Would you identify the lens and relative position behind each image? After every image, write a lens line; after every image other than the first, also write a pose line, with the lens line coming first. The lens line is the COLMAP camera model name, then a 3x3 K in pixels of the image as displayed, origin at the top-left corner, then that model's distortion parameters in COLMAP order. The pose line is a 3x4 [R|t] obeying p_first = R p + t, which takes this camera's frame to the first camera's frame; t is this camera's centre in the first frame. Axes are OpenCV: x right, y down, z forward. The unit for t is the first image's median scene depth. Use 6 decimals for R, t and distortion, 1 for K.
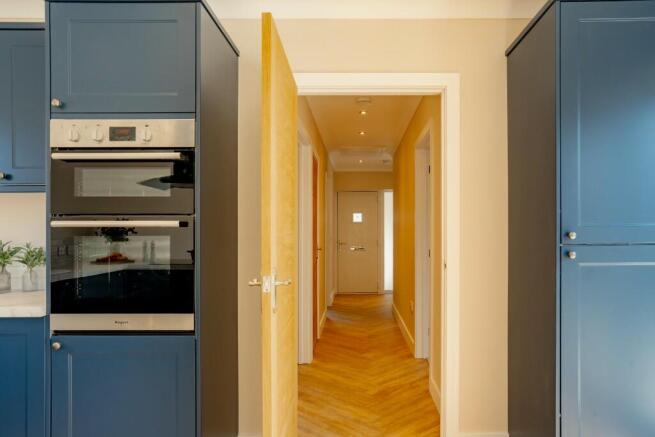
lens RADIAL K [[463.9, 0, 366.6], [0, 463.9, 227.5], [0, 0, 1]] dist [-0.004633, -0.001122]
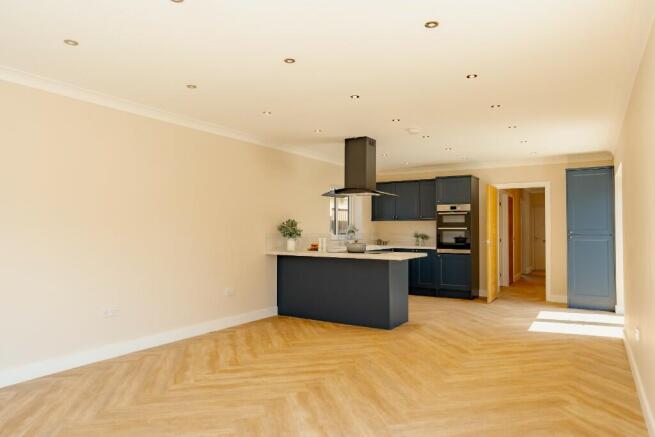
lens RADIAL K [[441.4, 0, 327.5], [0, 441.4, 218.5], [0, 0, 1]] dist [-0.006221, 0.002661]
pose [[0.846496, -0.008199, -0.532331, 0.672945], [-0.001010, 0.999855, -0.017005, -0.030461], [0.532394, 0.014933, 0.846365, -3.105706]]
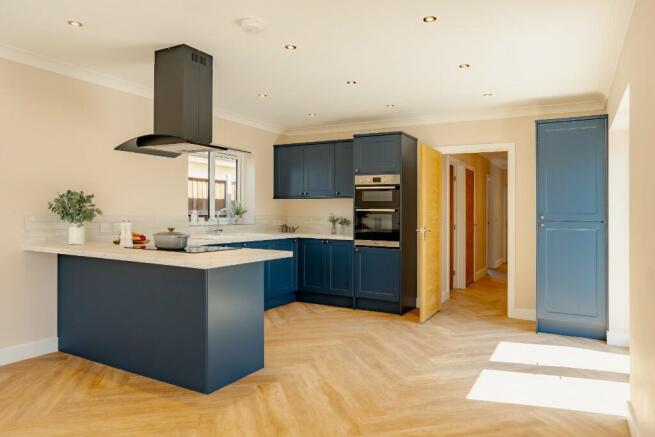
lens RADIAL K [[457.4, 0, 329.1], [0, 457.4, 202.9], [0, 0, 1]] dist [-0.008746, -0.000275]
pose [[0.871258, 0.002928, -0.490816, 0.644857], [-0.010607, 0.999861, -0.012865, -0.013822], [0.490710, 0.016415, 0.871168, -1.698474]]
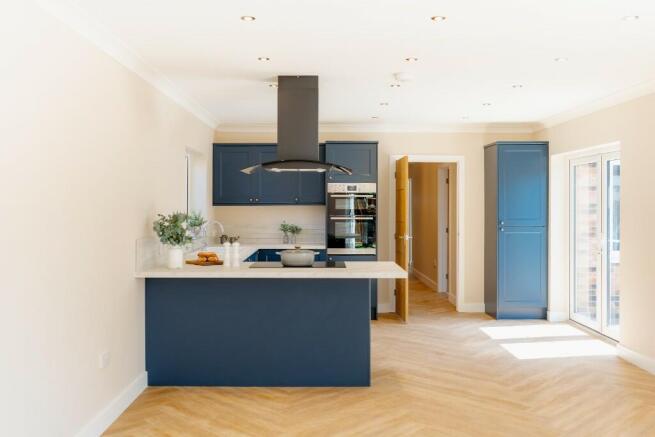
lens RADIAL K [[640.8, 0, 340.1], [0, 640.8, 201.0], [0, 0, 1]] dist [-0.012216, -0.003025]
pose [[0.999982, 0.003999, 0.004444, -0.615766], [-0.004010, 0.999988, 0.002632, -0.128789], [-0.004433, -0.002650, 0.999987, -3.103723]]
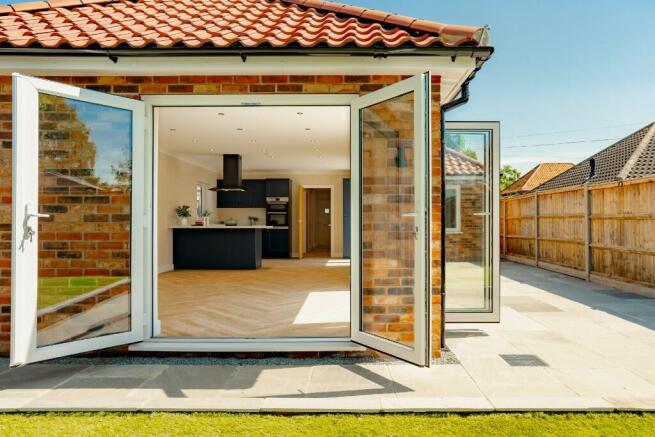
lens RADIAL K [[441.4, 0, 327.5], [0, 441.4, 218.5], [0, 0, 1]] dist [-0.006221, 0.002661]
pose [[0.997767, 0.005427, -0.066568, 0.609274], [-0.005331, 0.999984, 0.001628, 0.054514], [0.066576, -0.001269, 0.997781, -5.223781]]
